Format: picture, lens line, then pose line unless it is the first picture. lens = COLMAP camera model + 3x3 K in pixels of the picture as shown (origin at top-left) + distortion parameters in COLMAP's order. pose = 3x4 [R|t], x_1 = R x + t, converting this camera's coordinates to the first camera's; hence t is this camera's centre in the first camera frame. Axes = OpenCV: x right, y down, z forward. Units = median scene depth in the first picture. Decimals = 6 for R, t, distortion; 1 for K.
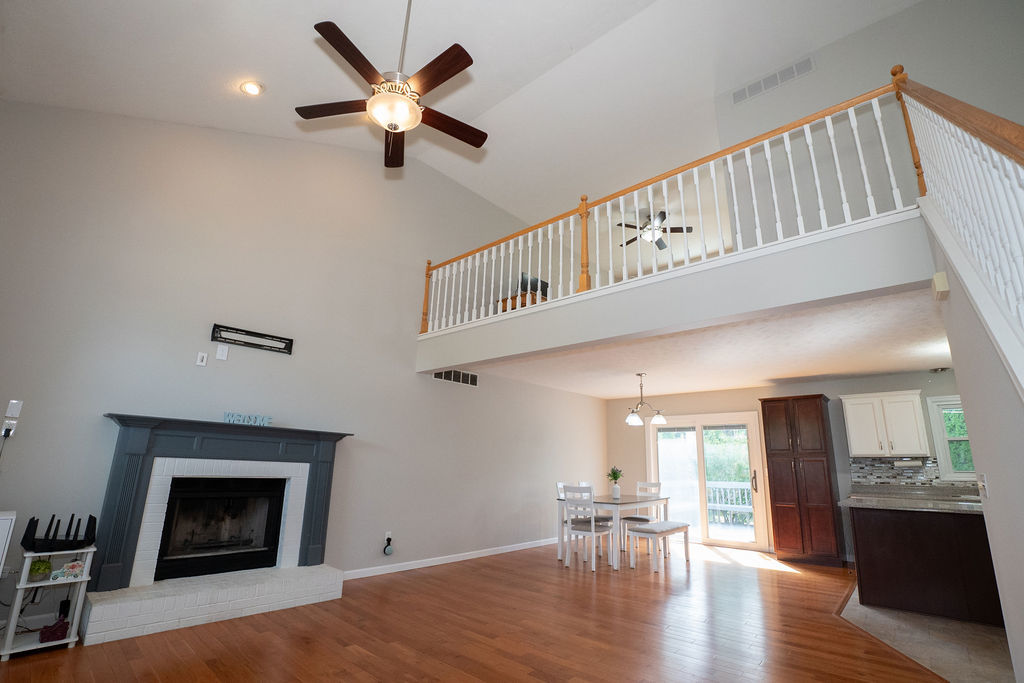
lens RADIAL K [[453.0, 0, 518.2], [0, 453.0, 338.6], [0, 0, 1]] dist [-0.045187, 0.000303]
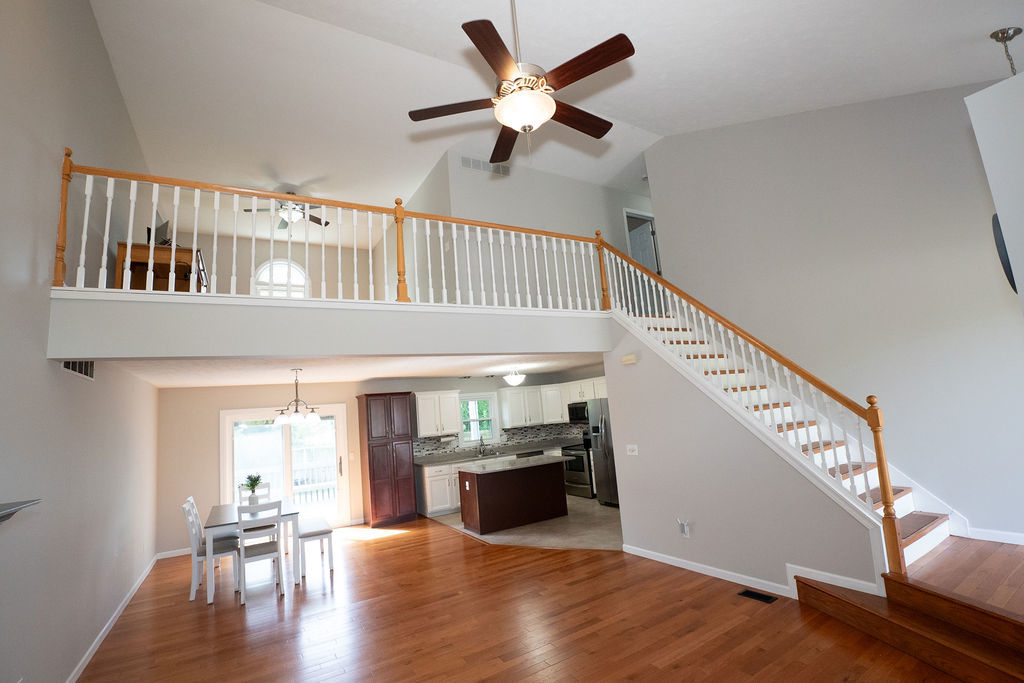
lens RADIAL K [[453.0, 0, 518.2], [0, 453.0, 338.6], [0, 0, 1]] dist [-0.045187, 0.000303]
pose [[0.303450, 0.099646, 0.947623, -0.522066], [-0.154161, 0.986548, -0.054374, -0.004915], [-0.940294, -0.129587, 0.314730, 0.326979]]
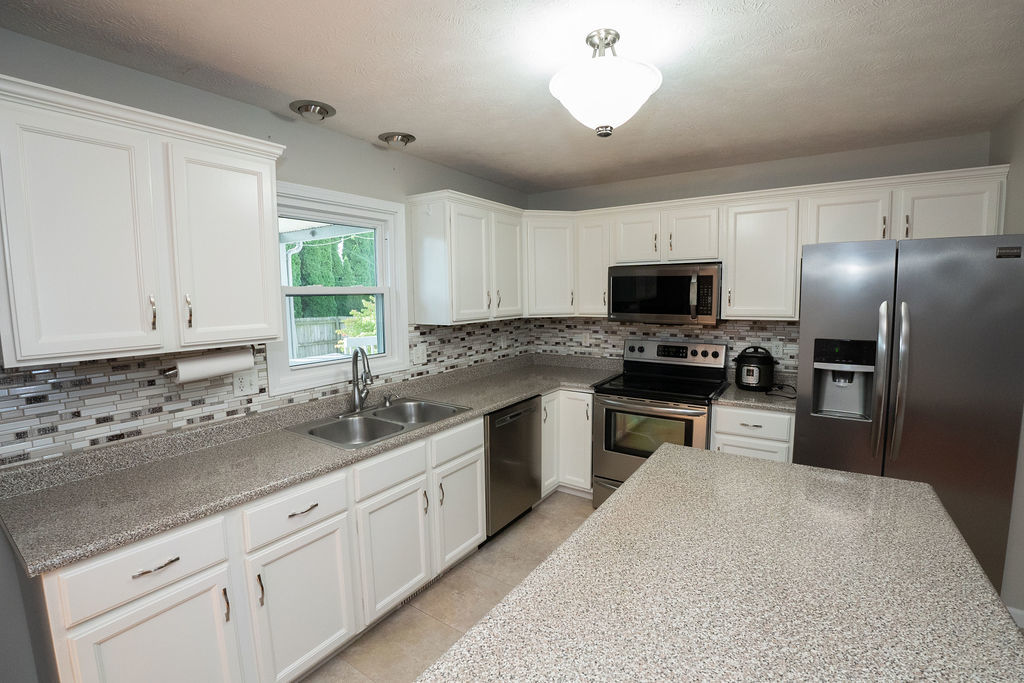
lens RADIAL K [[446.2, 0, 512.0], [0, 446.2, 341.5], [0, 0, 1]] dist [-0.061549, 0.011382]
pose [[-0.127721, -0.128438, 0.983459, 0.547836], [-0.245903, 0.964720, 0.094055, 0.183467], [-0.960843, -0.229823, -0.154799, 0.832836]]
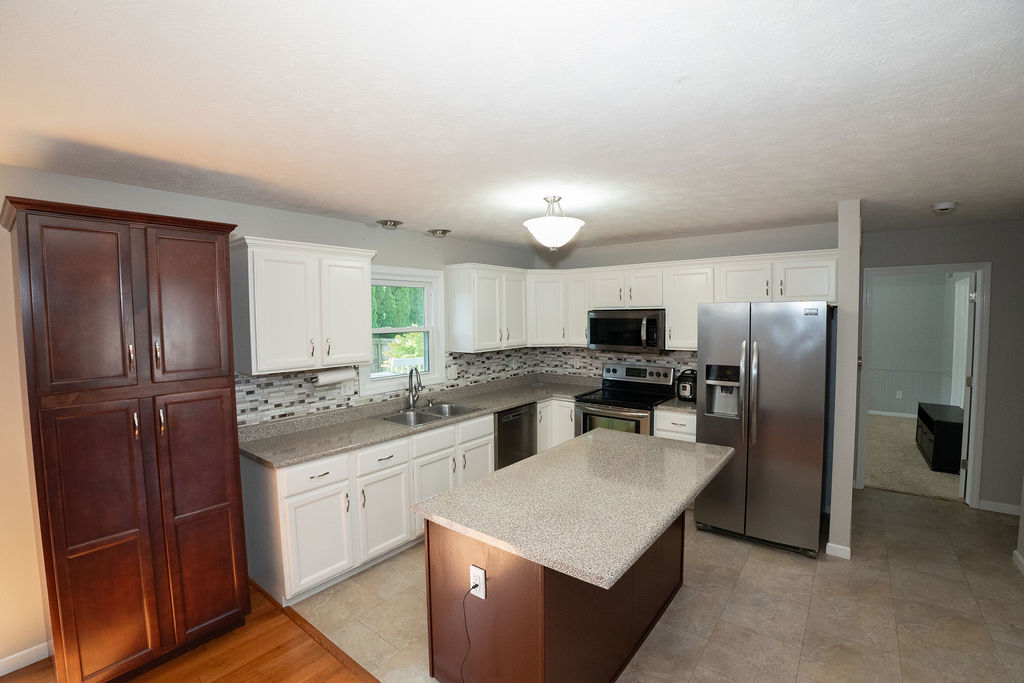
lens RADIAL K [[446.2, 0, 512.0], [0, 446.2, 341.5], [0, 0, 1]] dist [-0.061549, 0.011382]
pose [[-0.050950, -0.082059, 0.995324, 0.314310], [-0.247296, 0.966619, 0.067033, 0.146390], [-0.967600, -0.242724, -0.069542, 0.819908]]
